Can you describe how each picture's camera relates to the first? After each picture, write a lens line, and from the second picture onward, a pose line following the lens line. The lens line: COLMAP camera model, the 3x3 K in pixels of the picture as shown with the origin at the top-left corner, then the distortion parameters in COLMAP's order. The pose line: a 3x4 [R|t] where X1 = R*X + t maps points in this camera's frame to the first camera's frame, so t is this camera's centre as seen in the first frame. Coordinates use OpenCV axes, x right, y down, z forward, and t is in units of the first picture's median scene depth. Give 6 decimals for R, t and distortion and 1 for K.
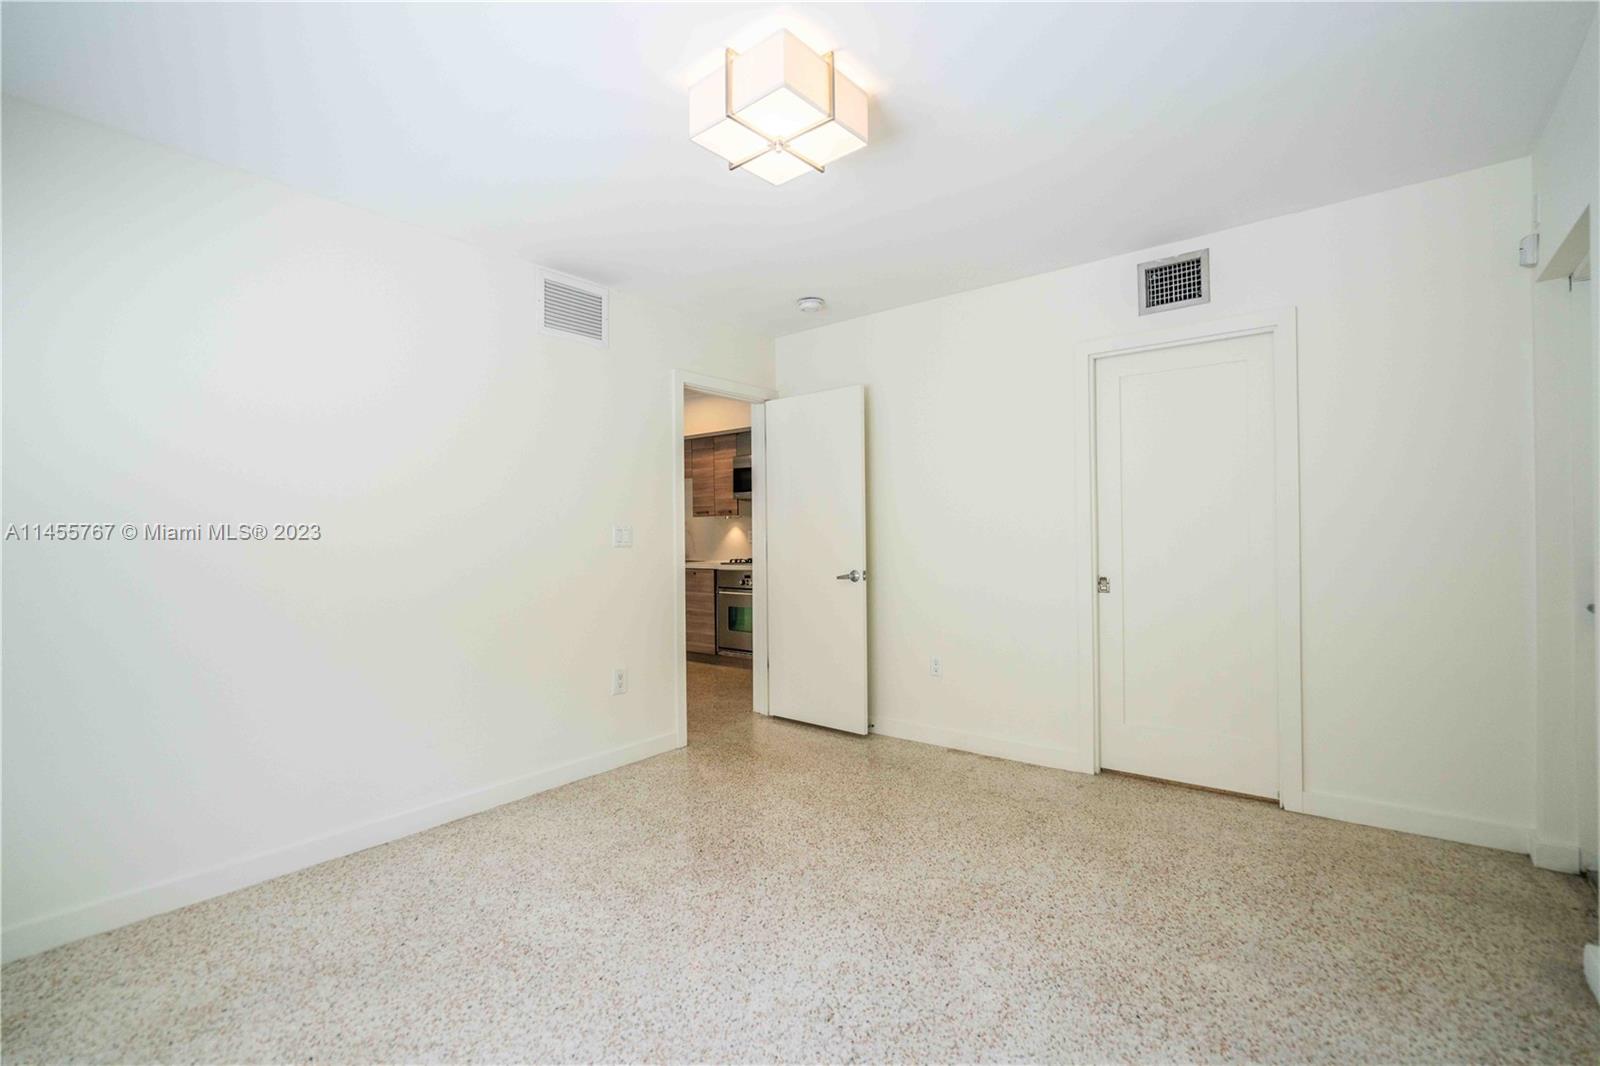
lens RADIAL K [[726.8, 0, 803.7], [0, 726.8, 532.8], [0, 0, 1]] dist [-0.001910, 0.000779]
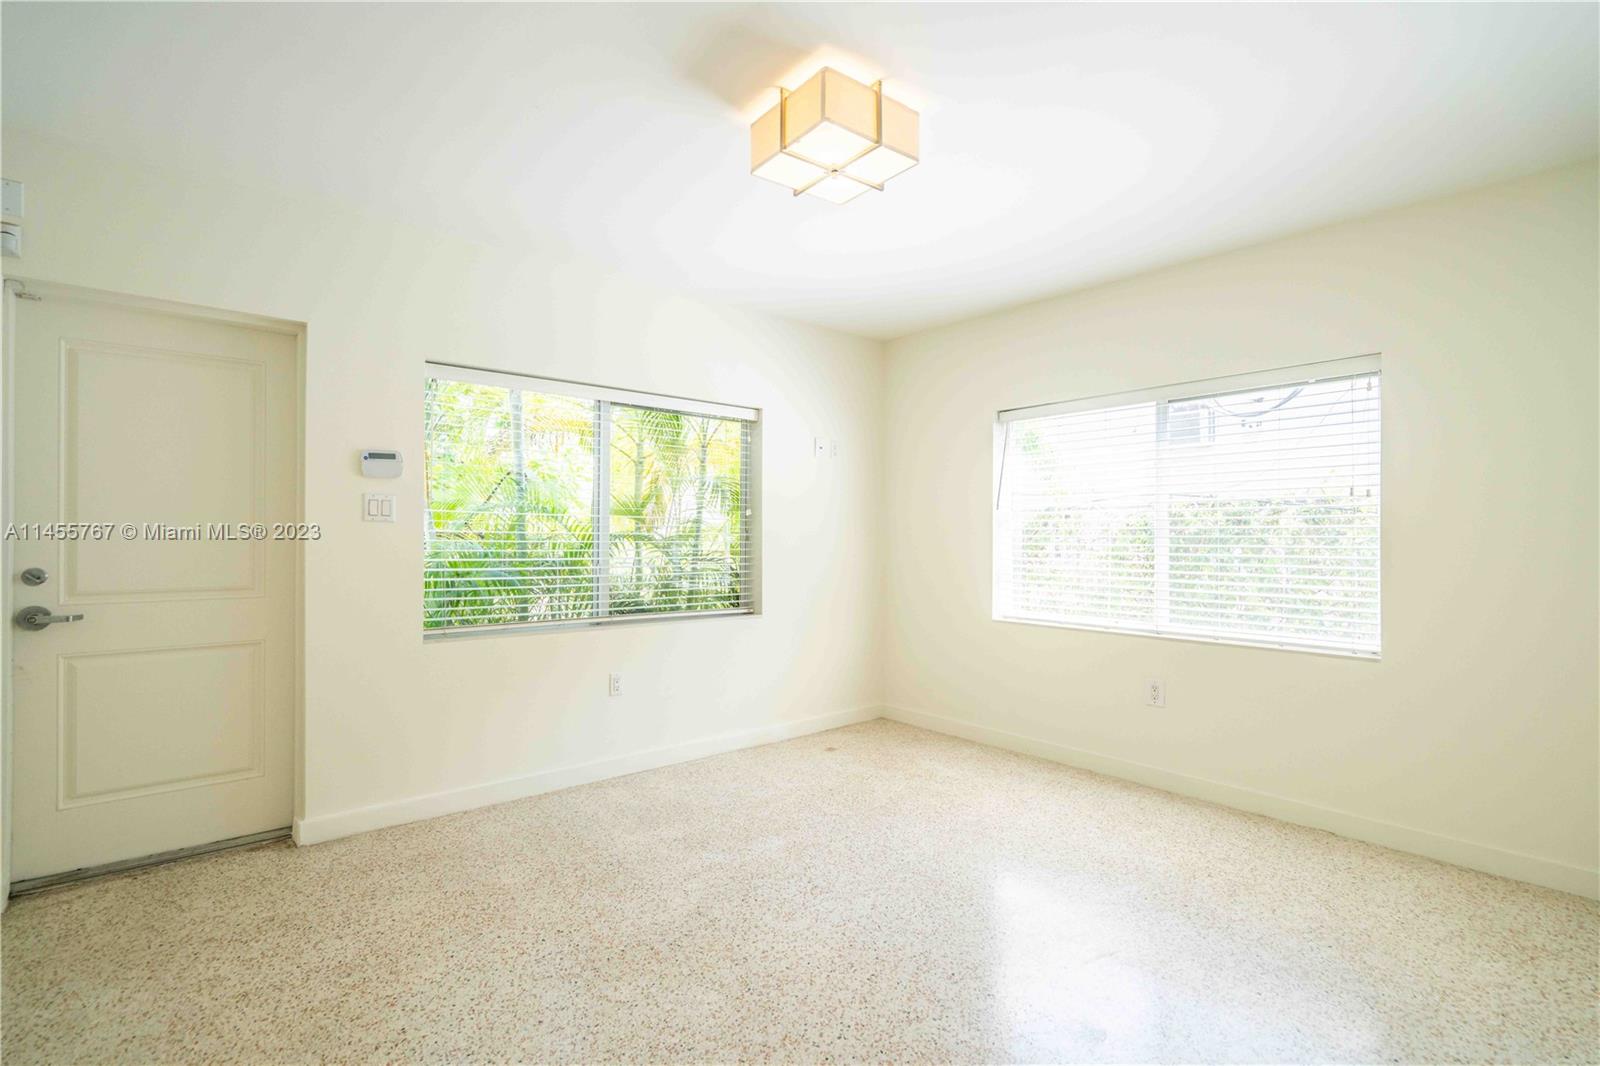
lens RADIAL K [[726.8, 0, 803.7], [0, 726.8, 532.8], [0, 0, 1]] dist [-0.001910, 0.000779]
pose [[-0.980312, 0.013078, 0.197022, -0.166869], [0.010716, 0.999857, -0.013049, 0.008702], [-0.197165, -0.010681, -0.980312, 1.755715]]
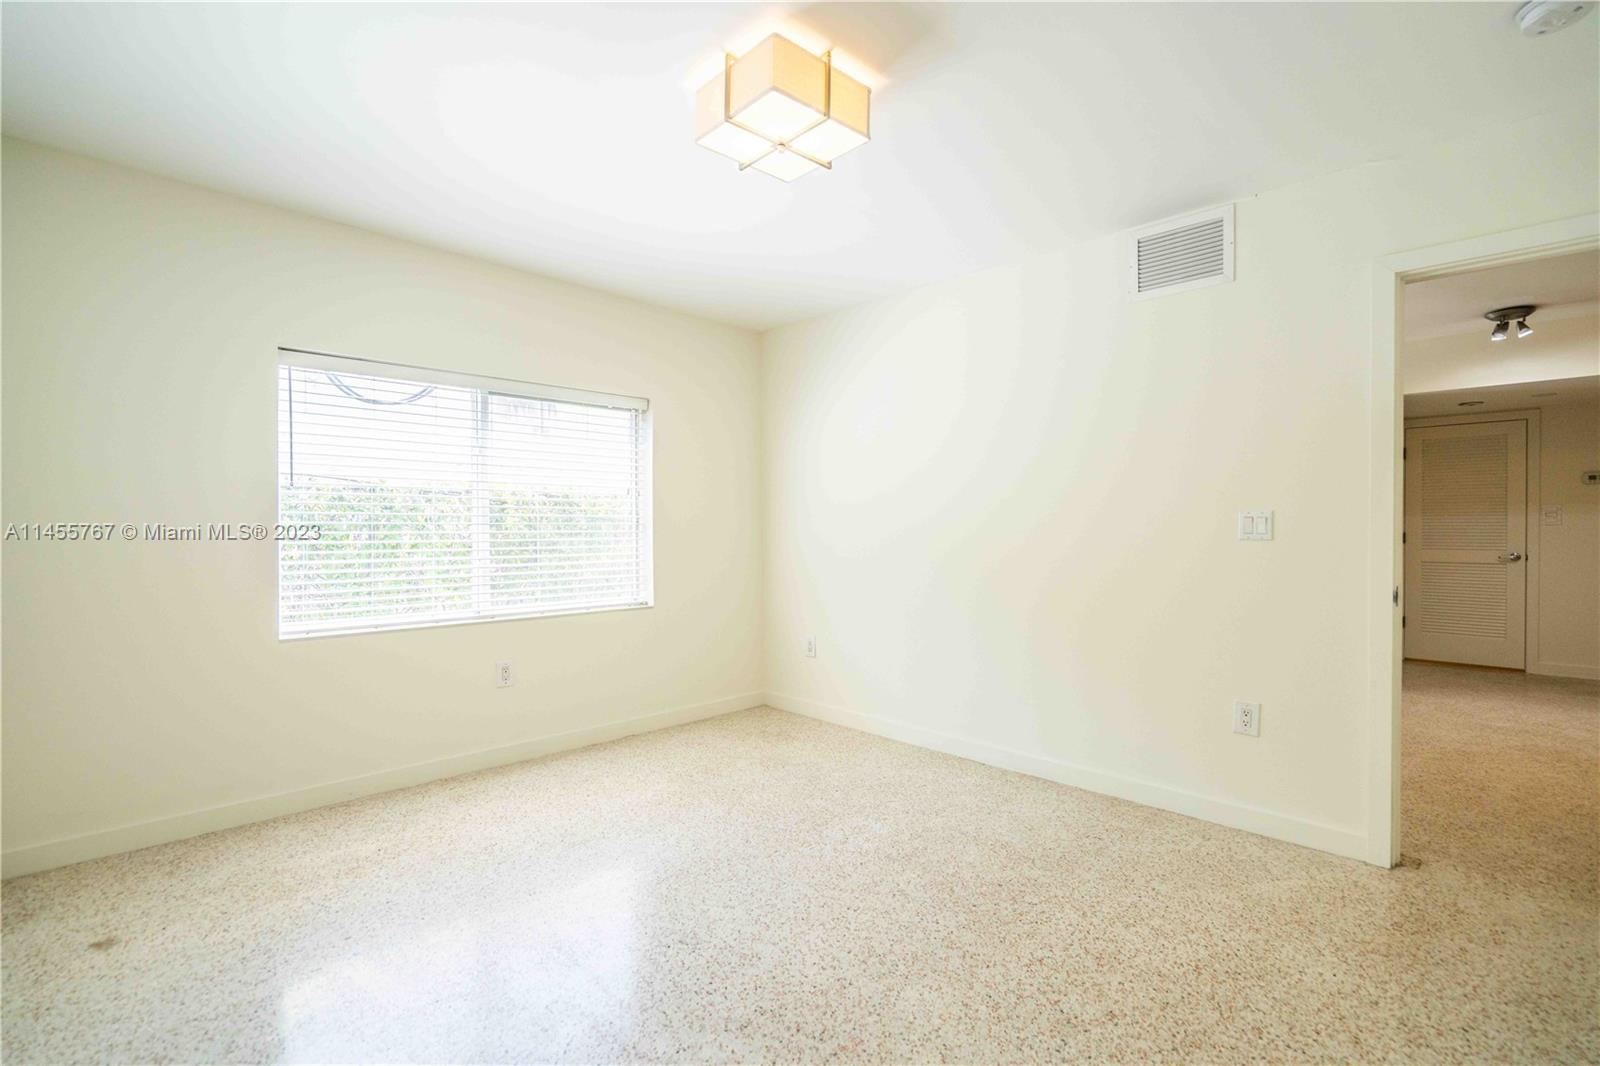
lens RADIAL K [[726.8, 0, 803.7], [0, 726.8, 532.8], [0, 0, 1]] dist [-0.001910, 0.000779]
pose [[-0.124045, 0.021289, -0.992048, 0.851481], [0.000961, 0.999772, 0.021335, -0.007609], [0.992276, 0.001693, -0.124037, 0.990244]]
